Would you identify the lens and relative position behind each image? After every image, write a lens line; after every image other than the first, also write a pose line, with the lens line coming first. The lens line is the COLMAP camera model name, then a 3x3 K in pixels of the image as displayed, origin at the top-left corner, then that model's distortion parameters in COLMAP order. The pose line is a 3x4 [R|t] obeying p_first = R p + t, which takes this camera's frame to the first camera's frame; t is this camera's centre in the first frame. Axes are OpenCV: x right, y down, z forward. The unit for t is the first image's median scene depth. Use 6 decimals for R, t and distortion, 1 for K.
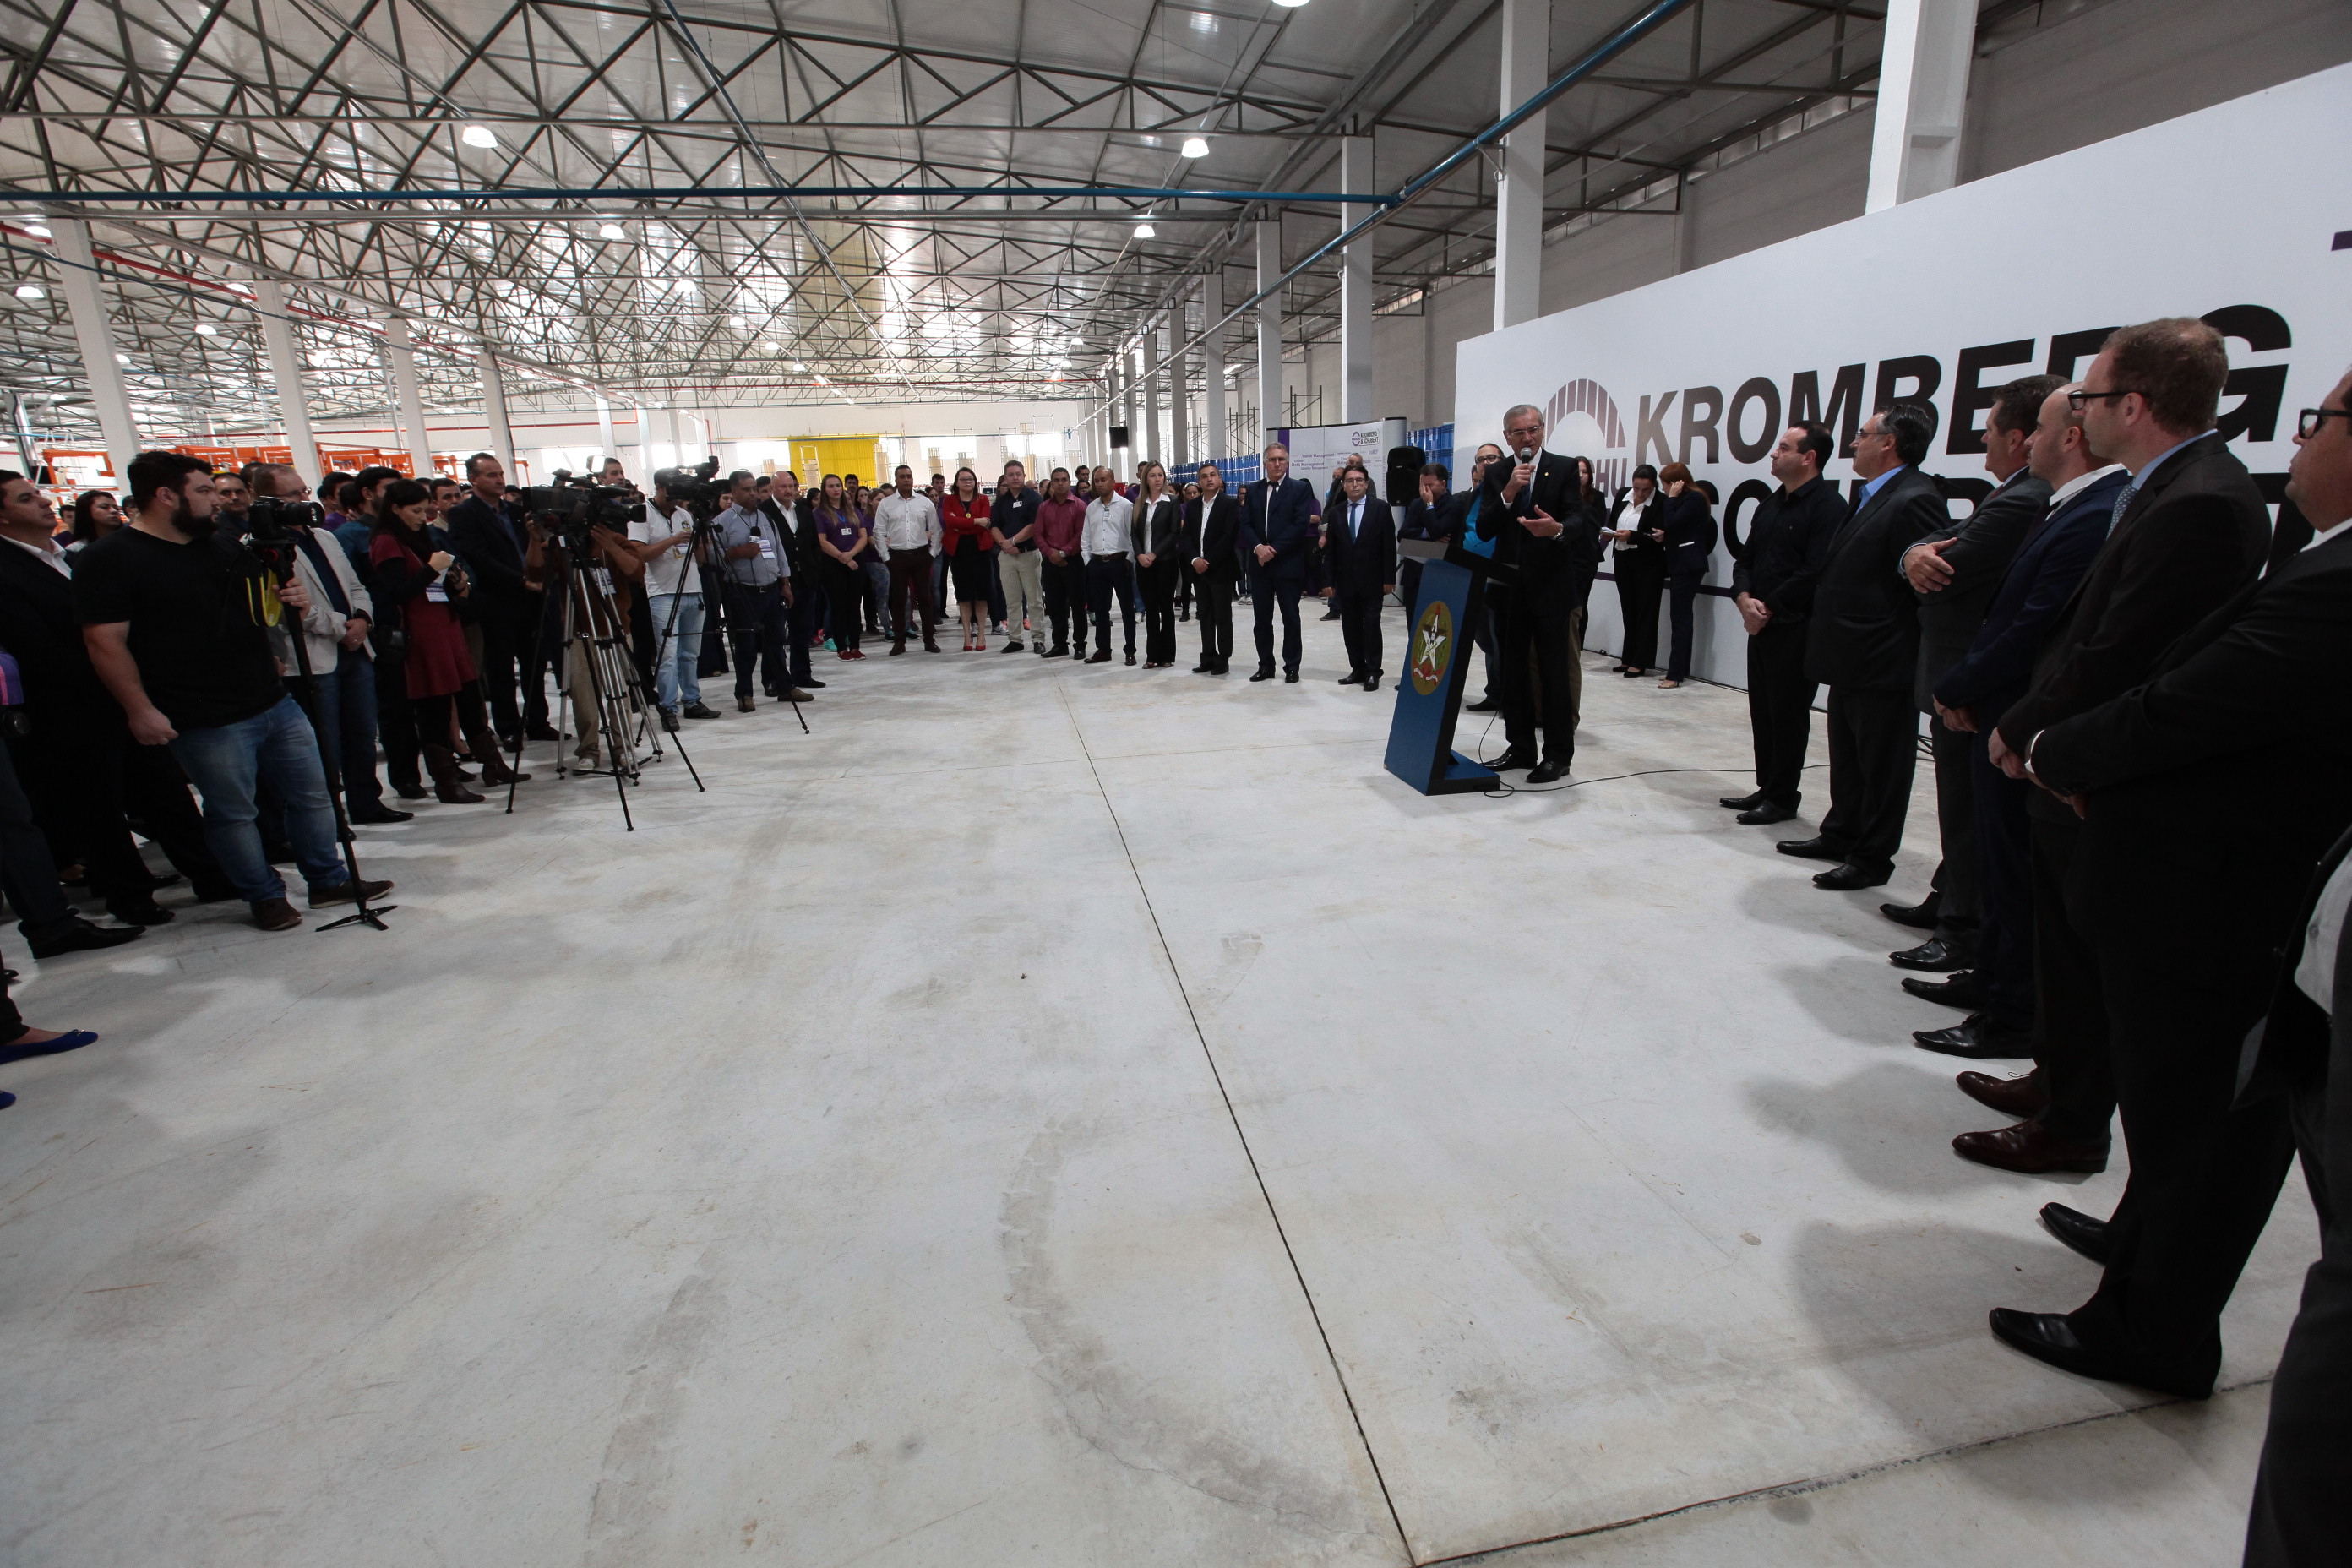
lens RADIAL K [[1079.1, 0, 1176.0], [0, 1079.1, 784.0], [0, 0, 1]] dist [-0.035644, 0.010108]
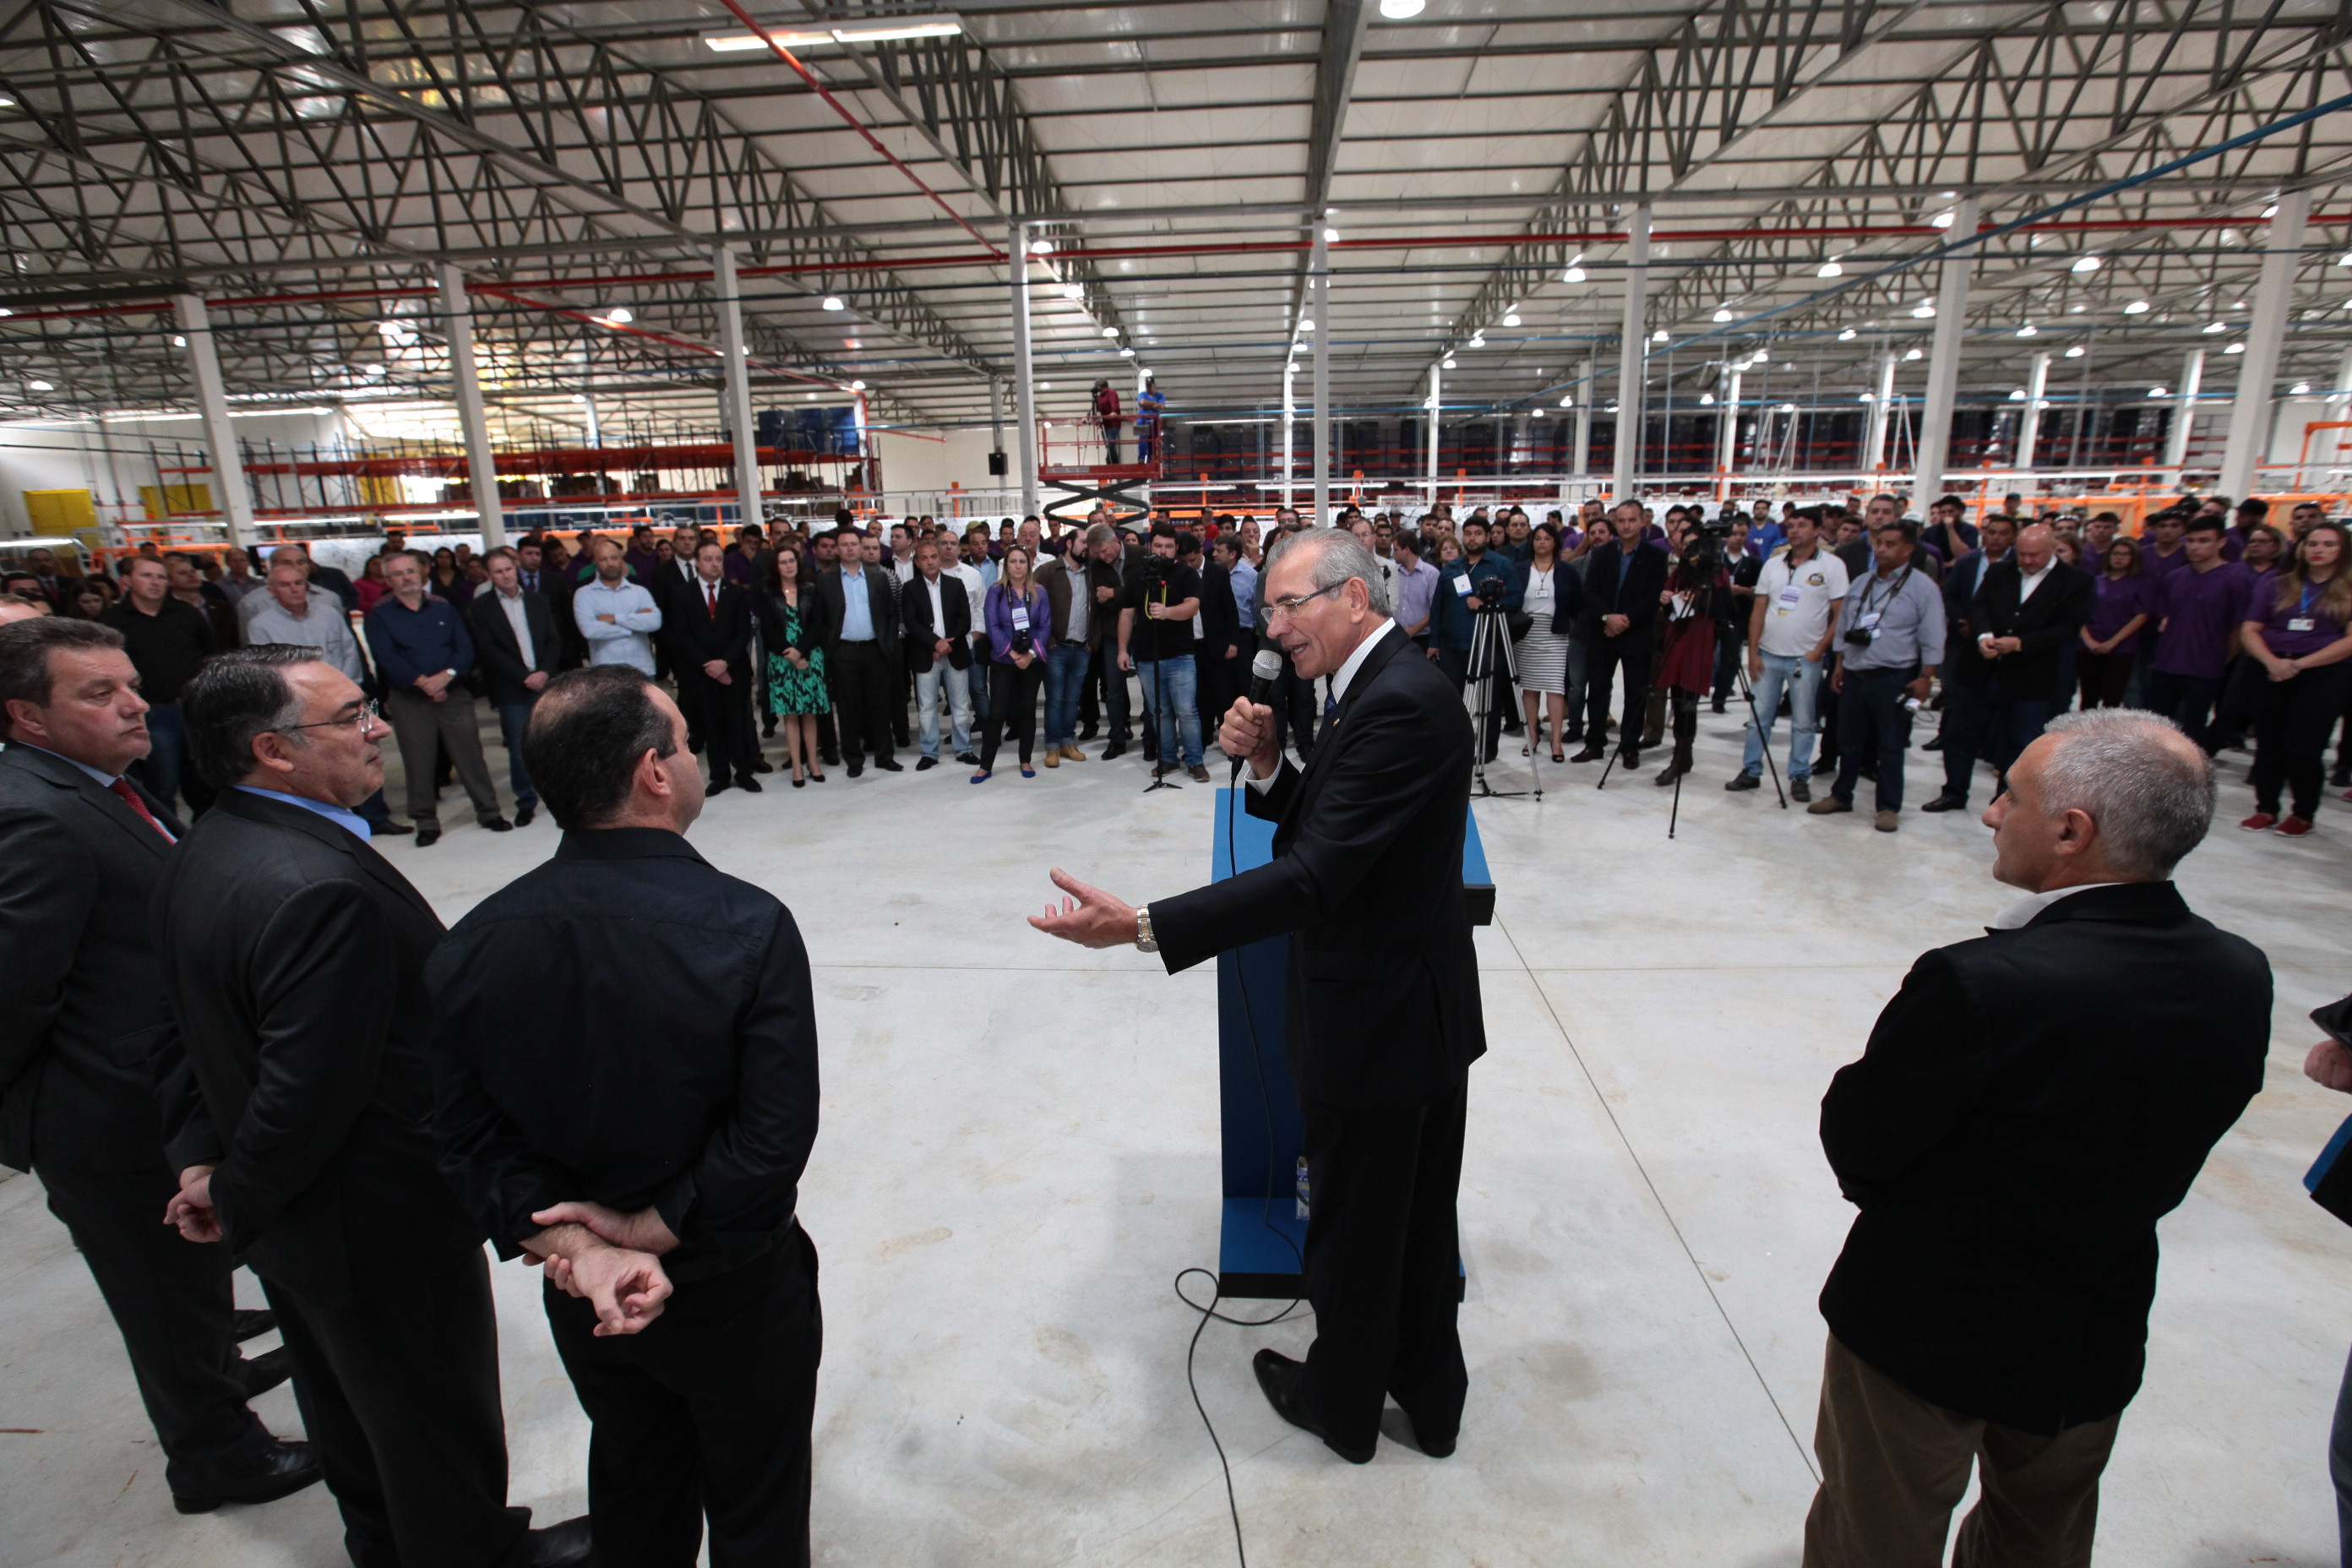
lens RADIAL K [[1087.2, 0, 1176.3], [0, 1087.2, 787.0], [0, 0, 1]] dist [-0.041445, 0.016390]
pose [[-0.244607, 0.279900, -0.928344, 1.011023], [-0.226491, 0.914449, 0.335388, -0.534638], [0.942799, 0.292300, -0.160286, 1.434564]]
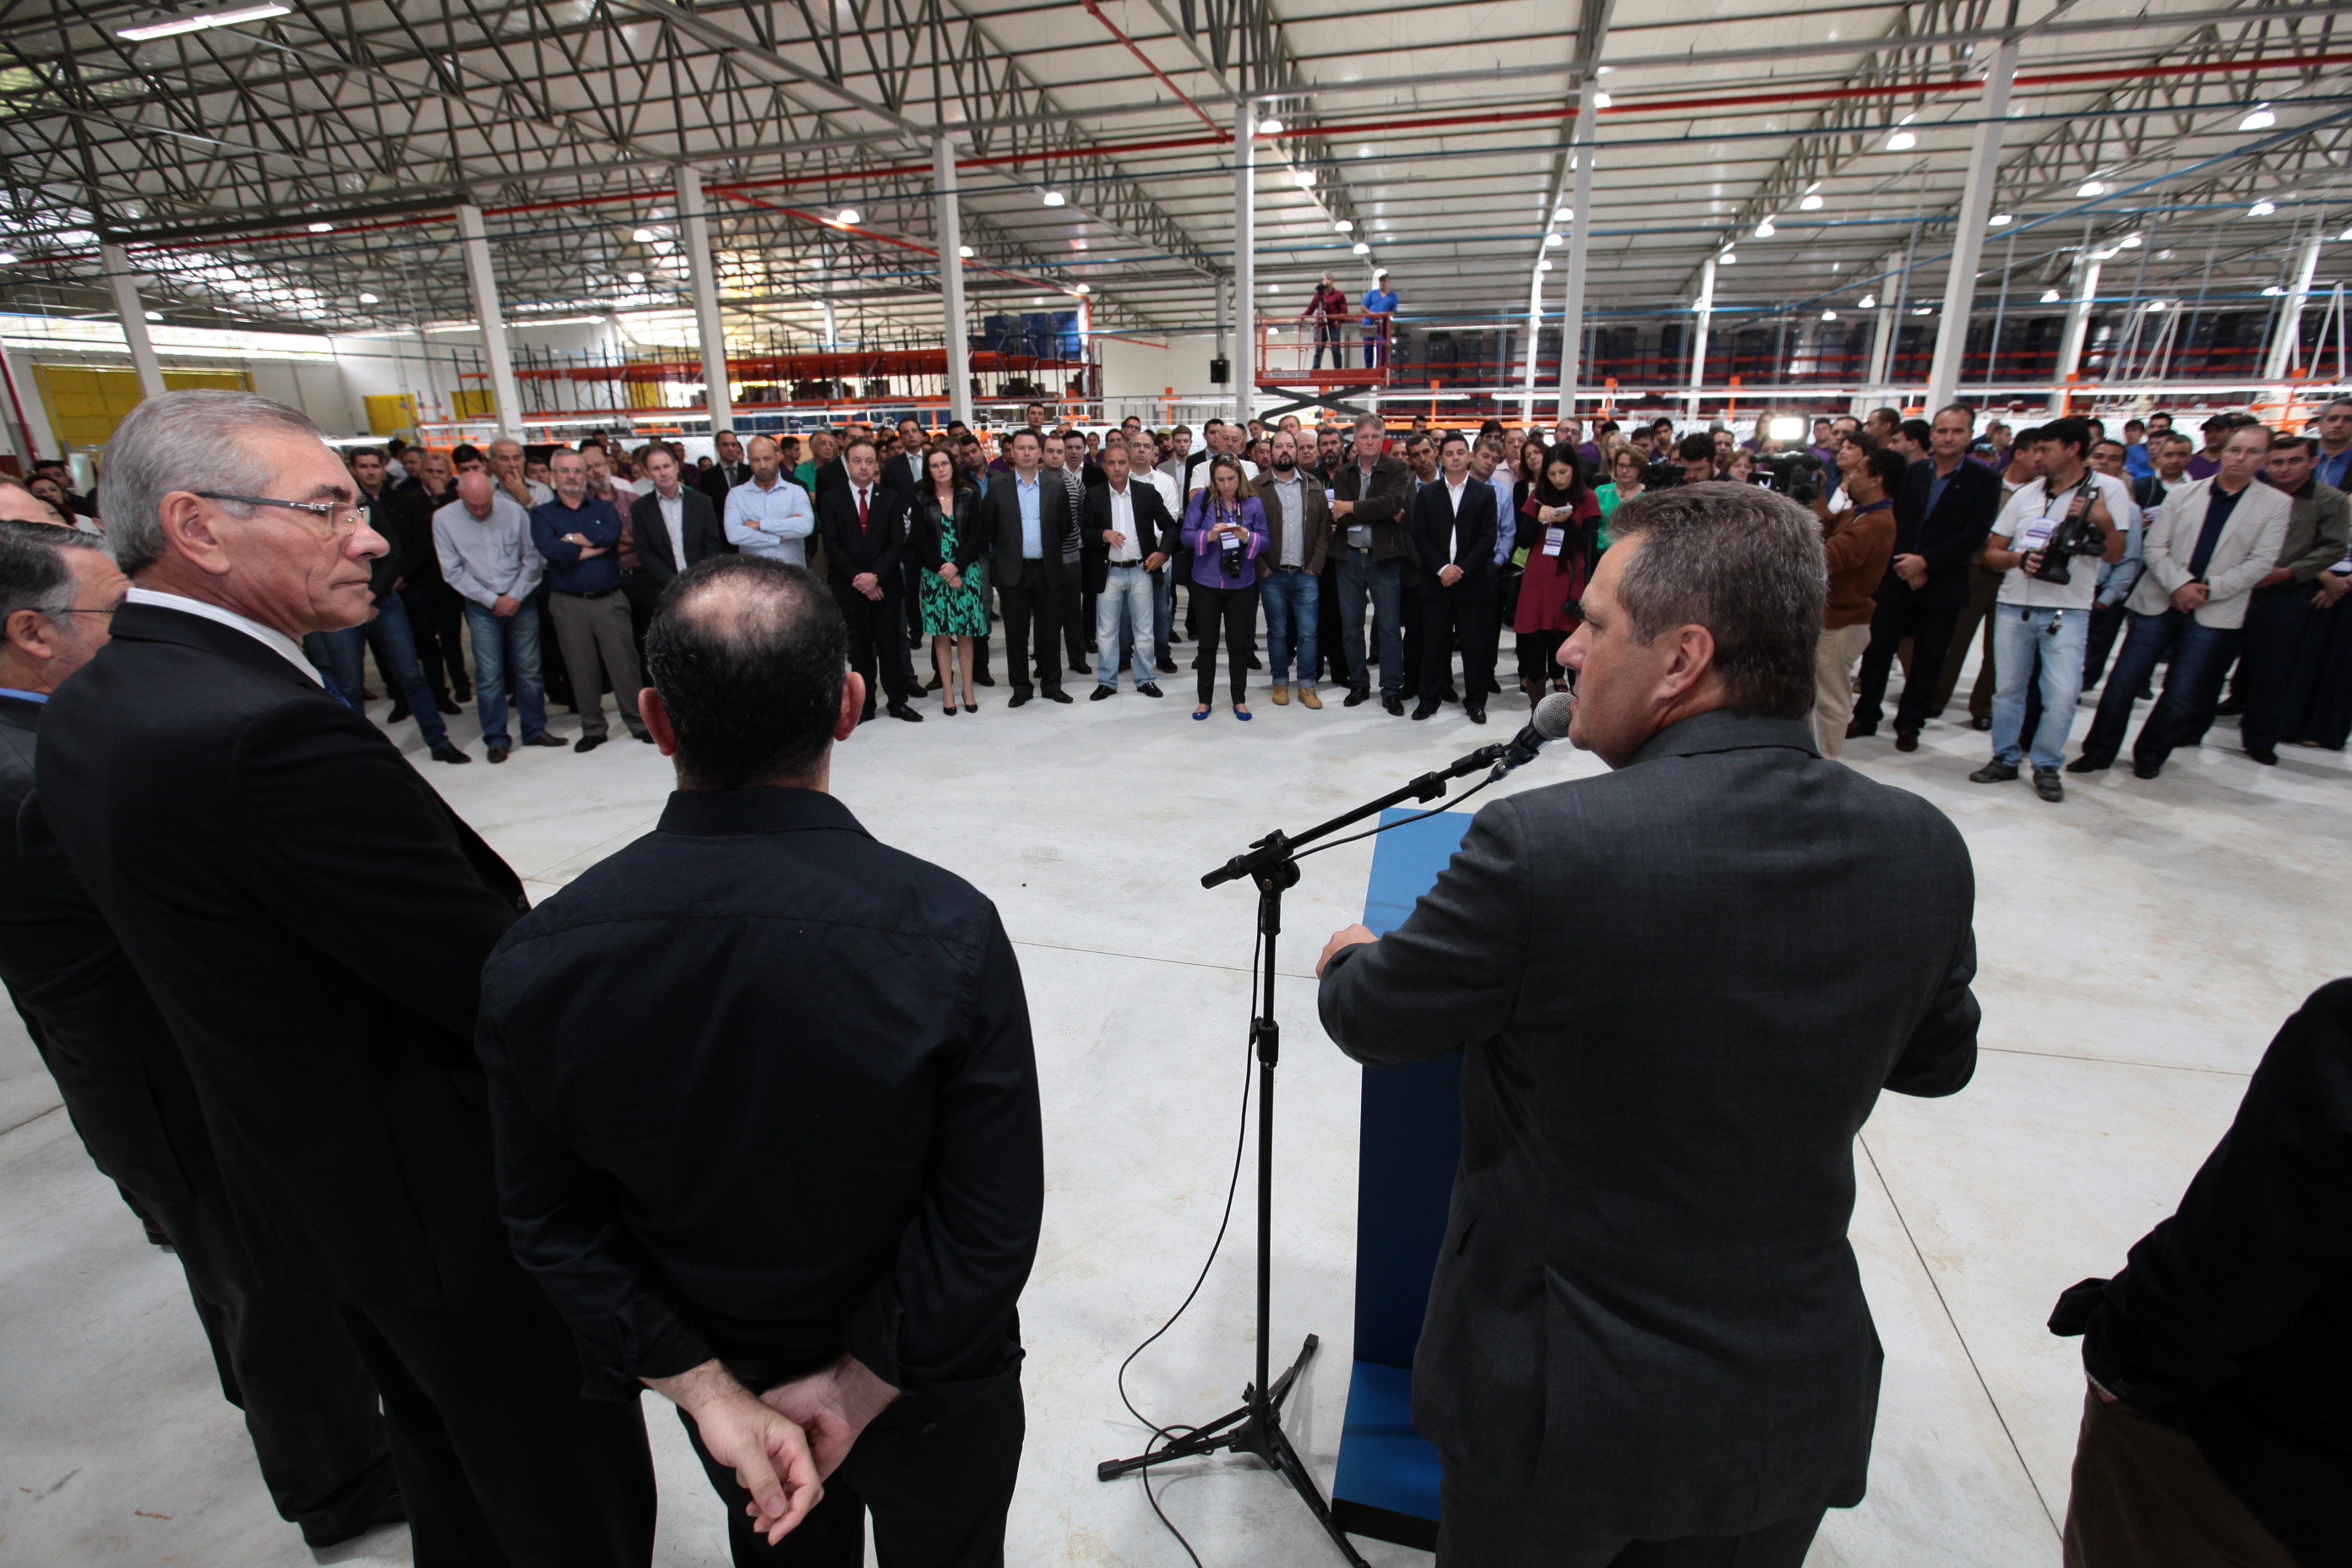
lens RADIAL K [[1087.2, 0, 1176.3], [0, 1087.2, 787.0], [0, 0, 1]] dist [-0.041445, 0.016390]
pose [[-0.432038, 0.323561, -0.841815, 0.774440], [-0.210440, 0.871489, 0.442969, -0.495673], [0.876960, 0.368531, -0.308426, 1.409179]]
